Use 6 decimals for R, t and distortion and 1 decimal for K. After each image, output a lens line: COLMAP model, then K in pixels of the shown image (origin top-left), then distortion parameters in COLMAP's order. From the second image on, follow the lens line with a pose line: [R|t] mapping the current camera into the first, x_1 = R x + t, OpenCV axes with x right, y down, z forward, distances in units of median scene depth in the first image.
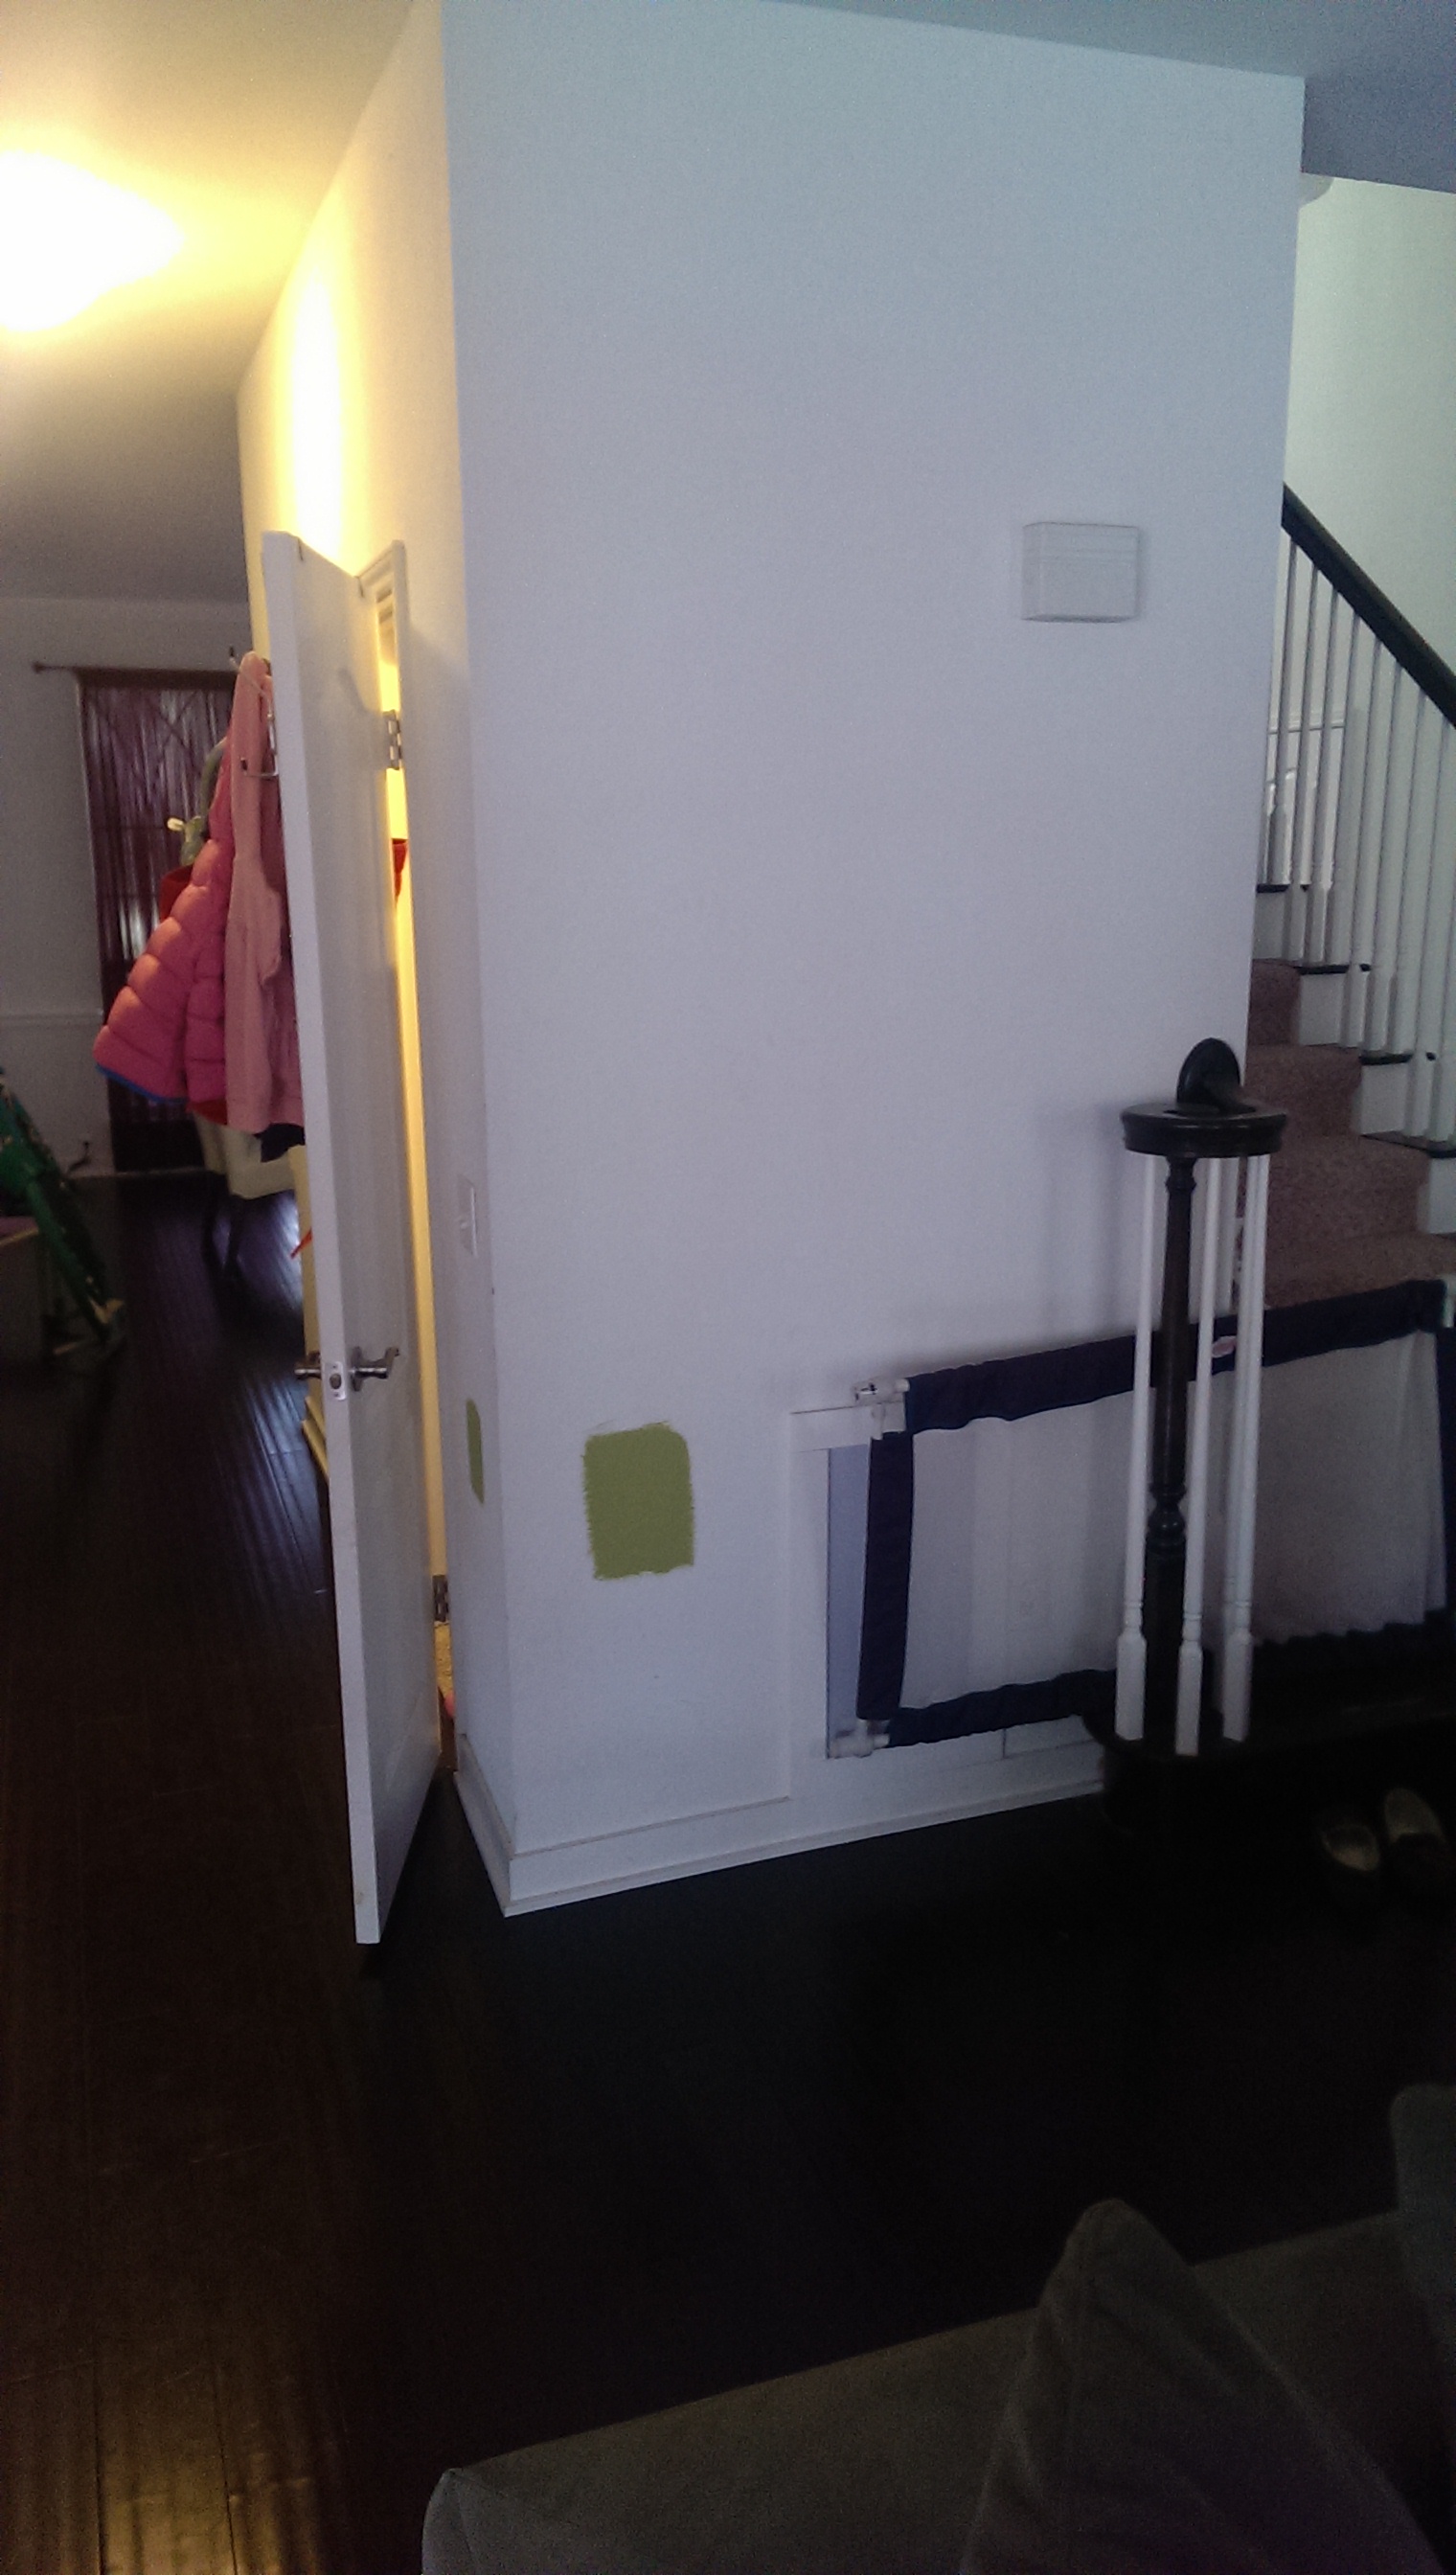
lens RADIAL K [[1960.4, 0, 728.0], [0, 1960.4, 1287.5], [0, 0, 1]] dist [-0.058762, -0.000332]
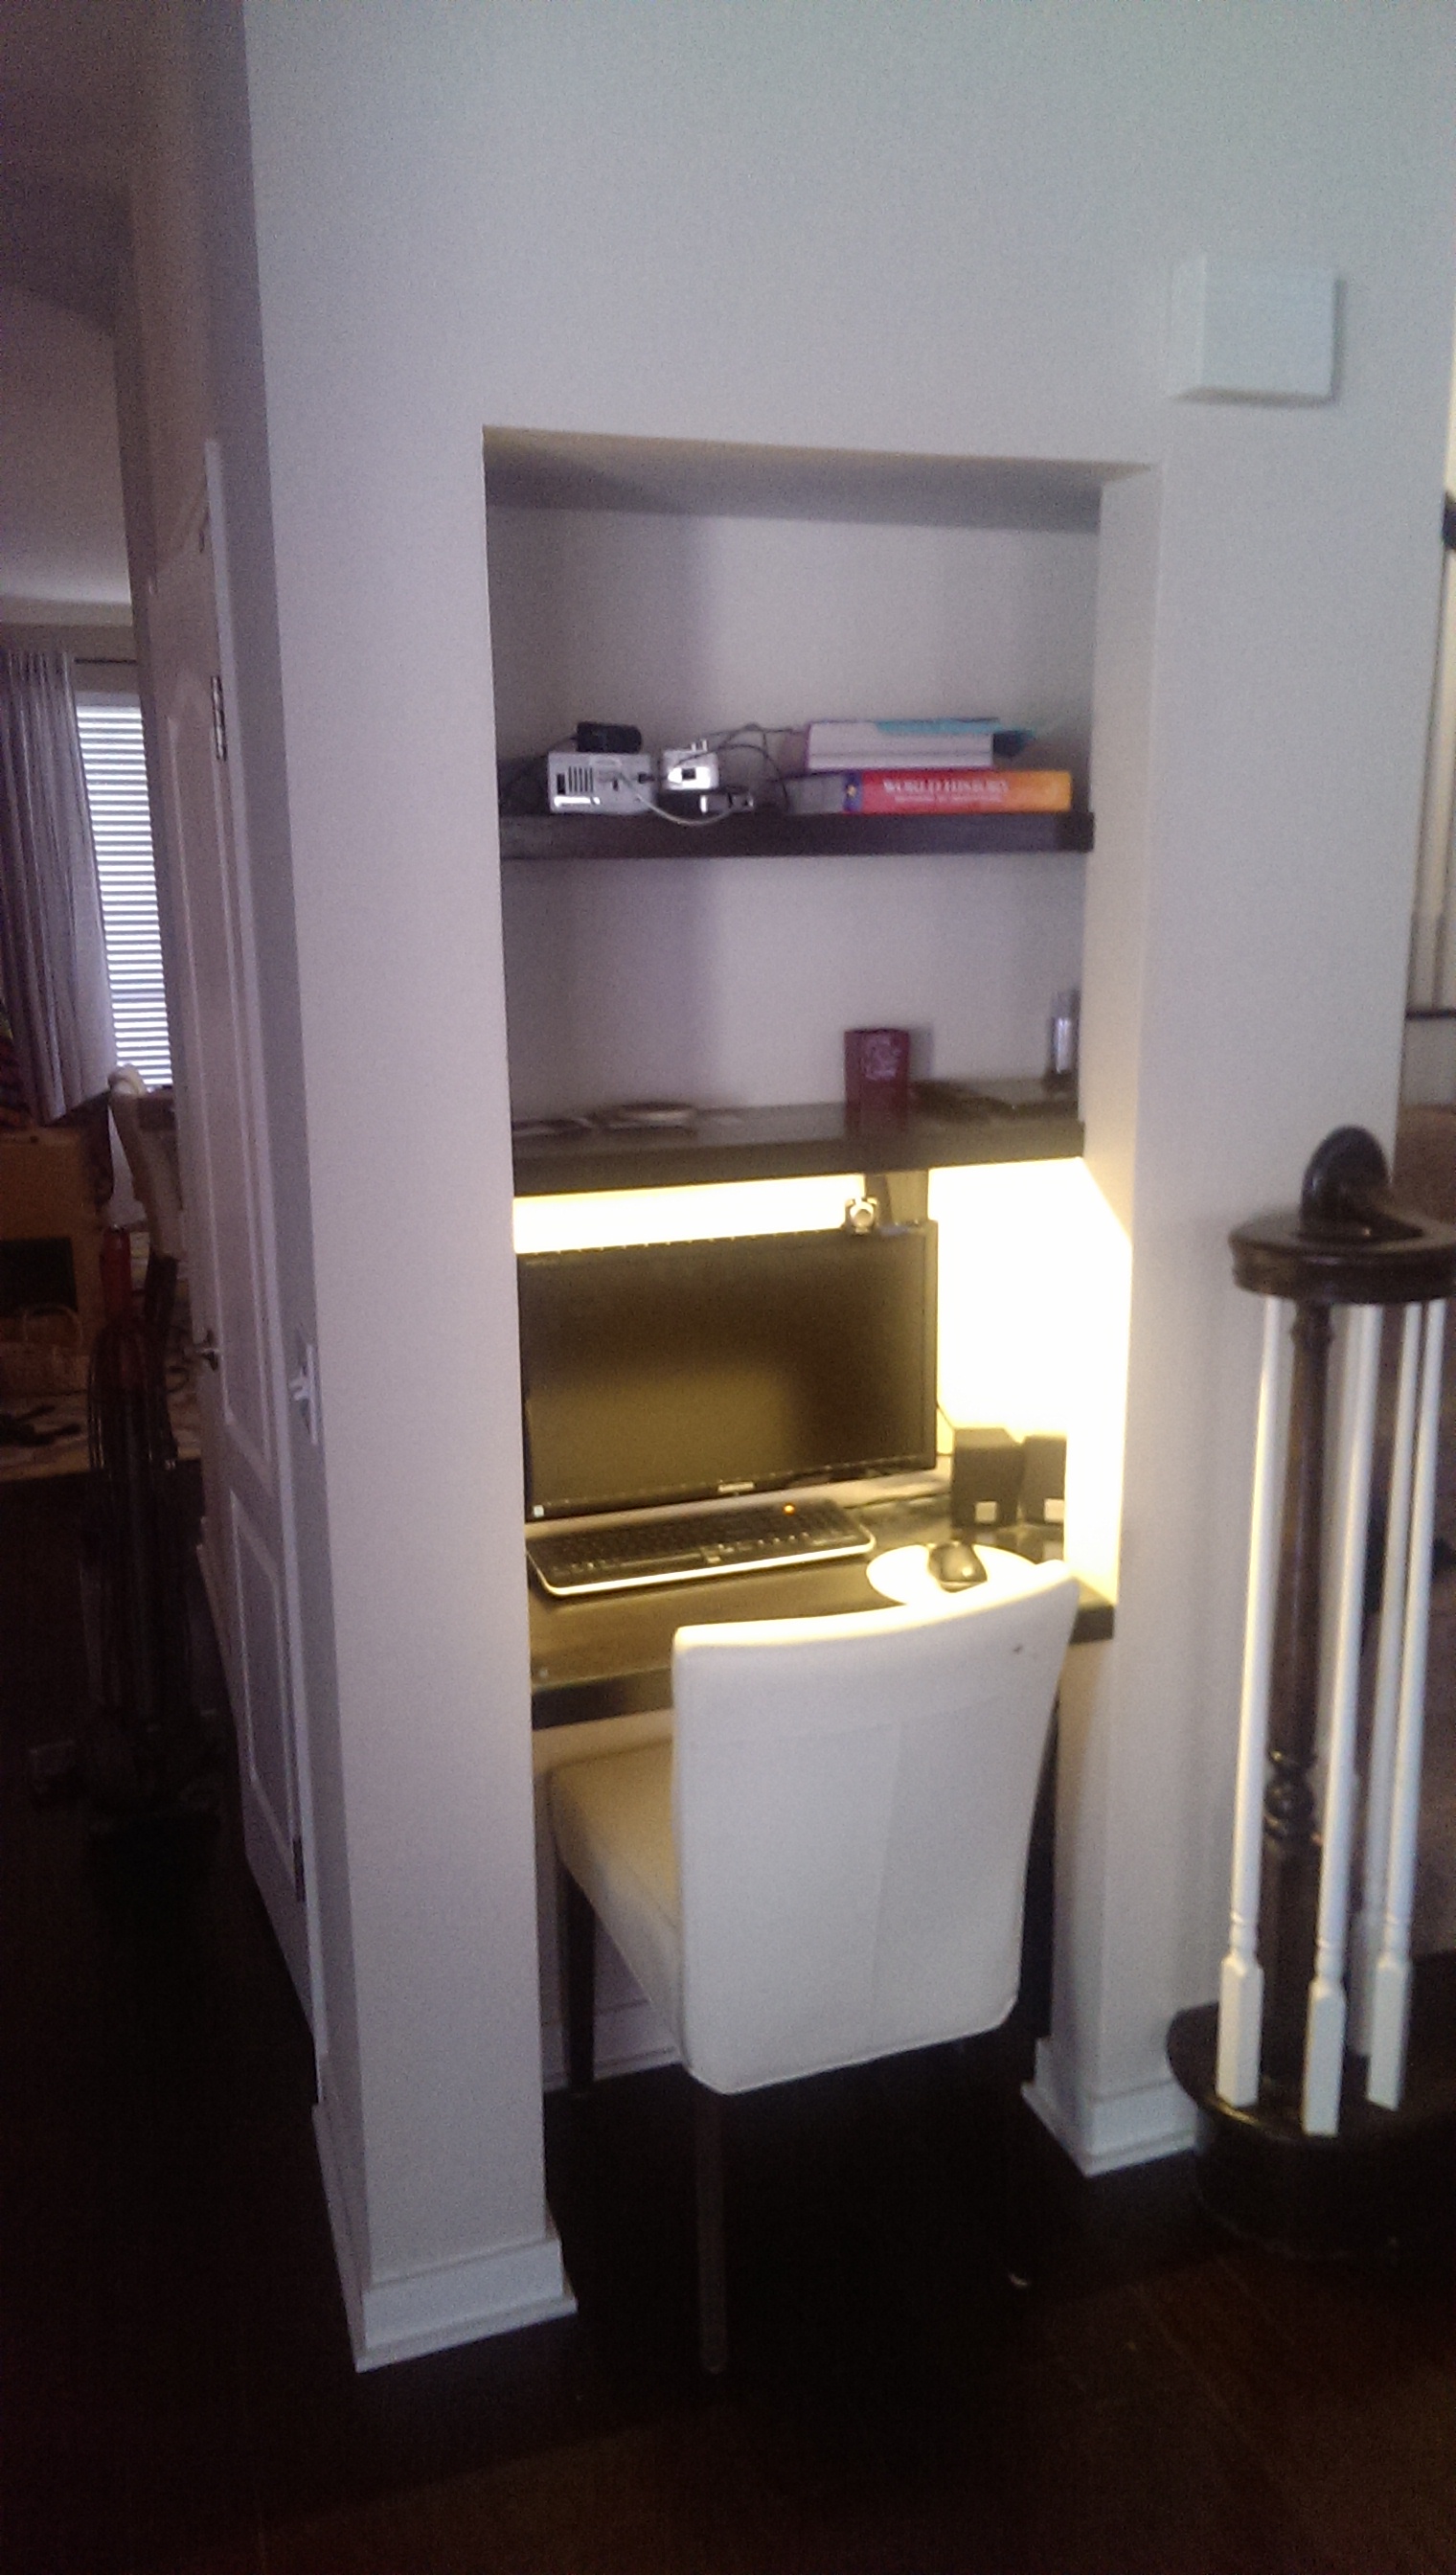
lens RADIAL K [[1960.4, 0, 728.0], [0, 1960.4, 1287.5], [0, 0, 1]] dist [-0.058762, -0.000332]
pose [[0.999665, 0.002451, -0.025761, 0.036098], [-0.002785, 0.999913, -0.012928, -0.060438], [0.025727, 0.012995, 0.999585, 0.280980]]
